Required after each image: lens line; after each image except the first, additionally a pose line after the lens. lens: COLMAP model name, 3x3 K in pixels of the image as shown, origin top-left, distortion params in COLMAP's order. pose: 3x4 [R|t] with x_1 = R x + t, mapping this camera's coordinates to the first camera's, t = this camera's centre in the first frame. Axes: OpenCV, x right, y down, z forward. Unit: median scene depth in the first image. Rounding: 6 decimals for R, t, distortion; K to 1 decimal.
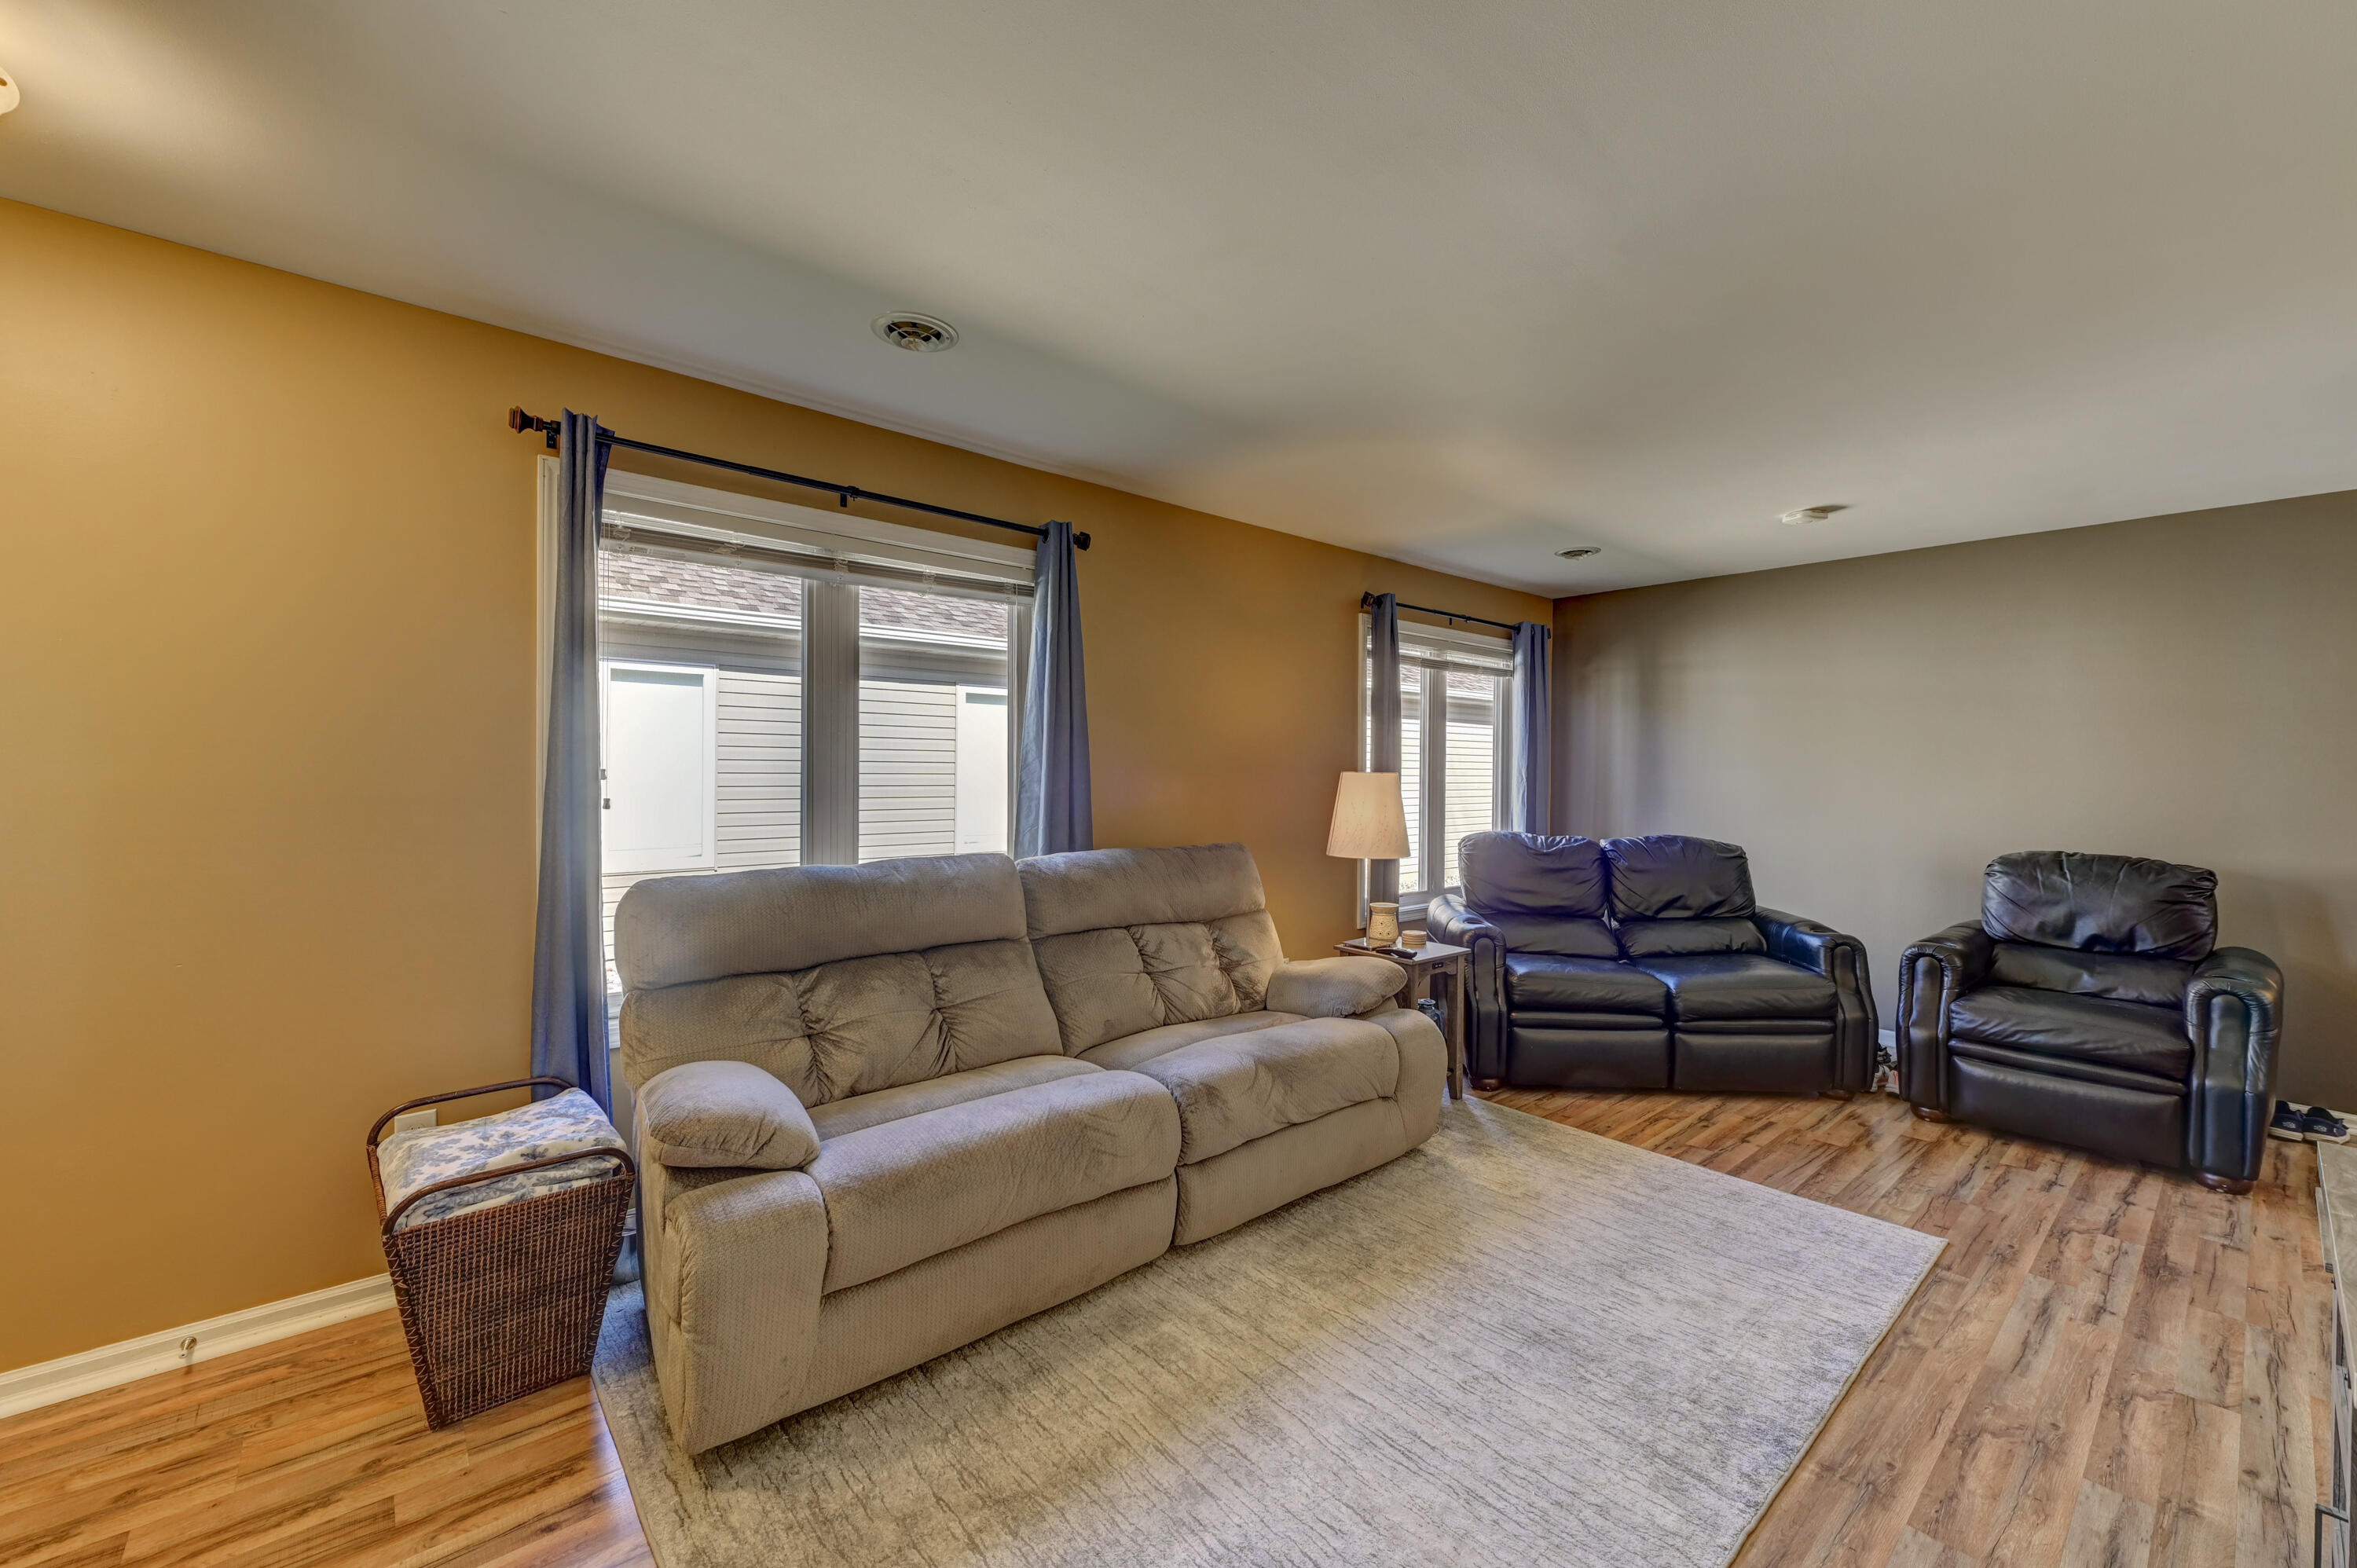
lens RADIAL K [[928.1, 0, 1196.9], [0, 928.1, 773.2], [0, 0, 1]] dist [0.006631, -0.000459]
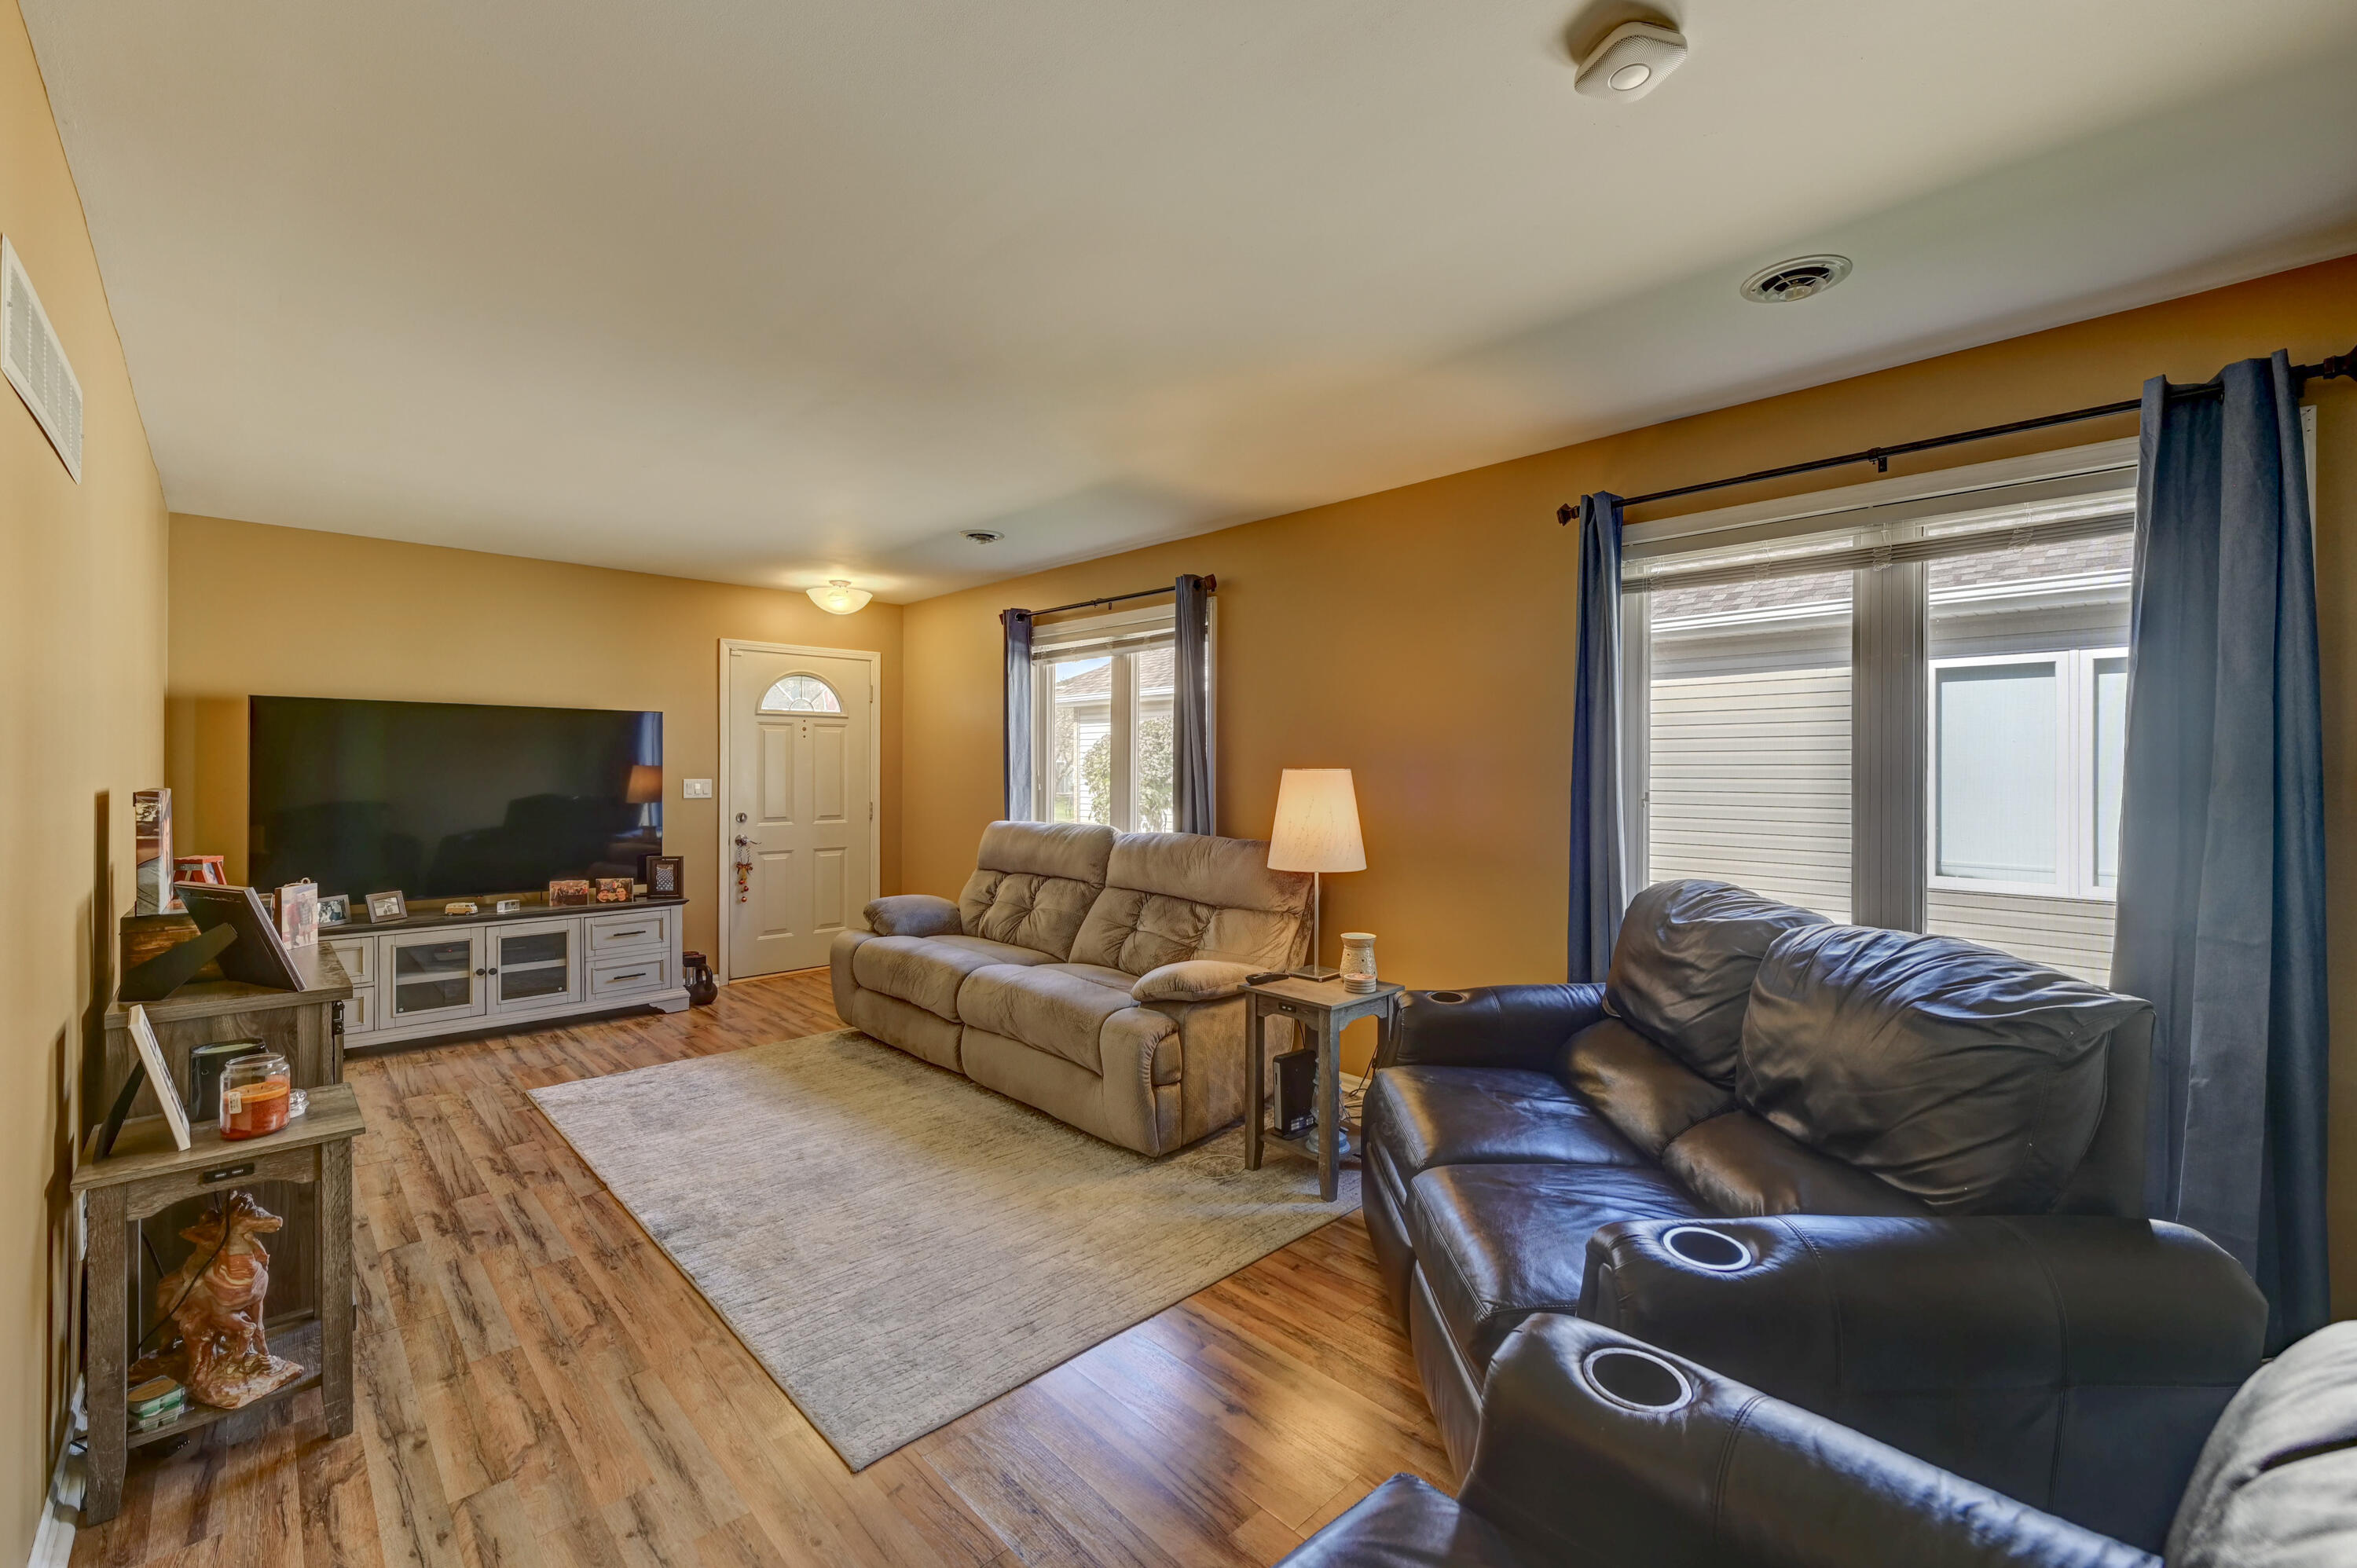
lens RADIAL K [[982.5, 0, 1217.7], [0, 982.5, 769.5], [0, 0, 1]] dist [-0.000263, -0.000993]
pose [[0.065260, -0.009056, -0.997827, 1.764826], [-0.007501, 0.999926, -0.009565, 0.014083], [0.997840, 0.008109, 0.065188, 1.403248]]
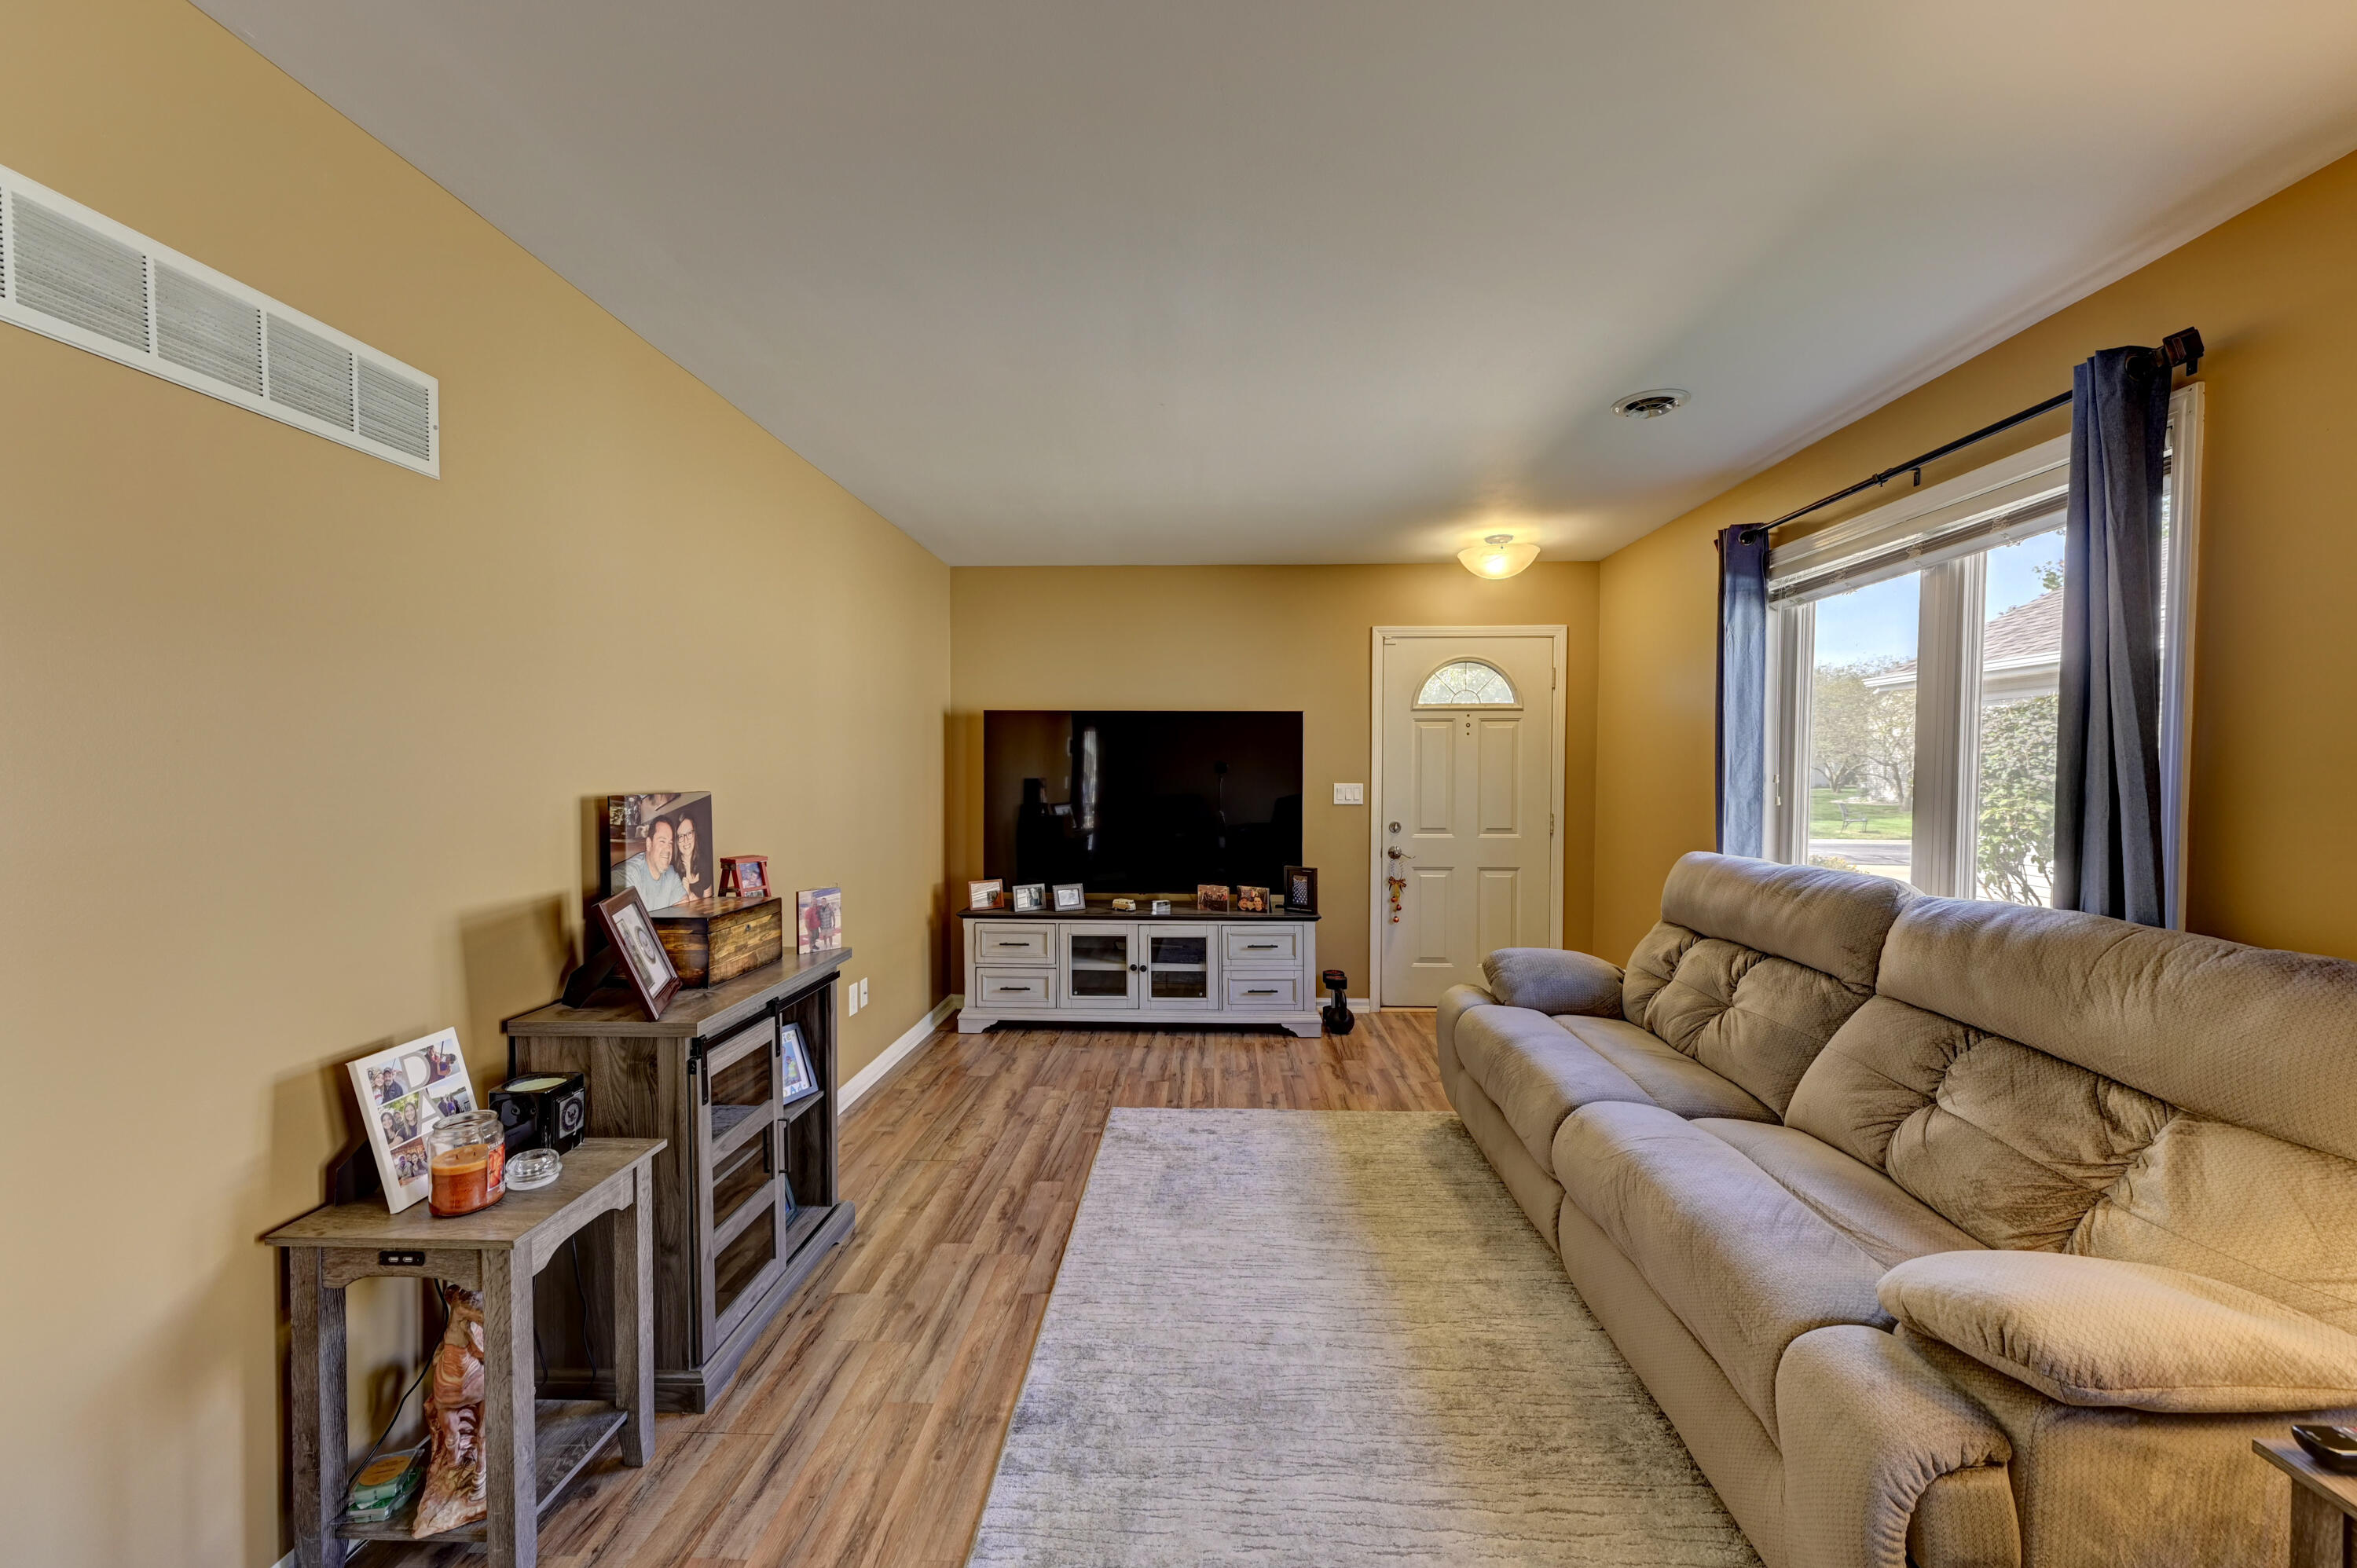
lens RADIAL K [[928.1, 0, 1175.0], [0, 928.1, 791.7], [0, 0, 1]] dist [0.006631, -0.000459]
pose [[-0.698356, 0.006293, -0.715723, 1.005417], [-0.013176, 0.999679, 0.021647, 0.002972], [0.715630, 0.024548, -0.698048, 1.465302]]
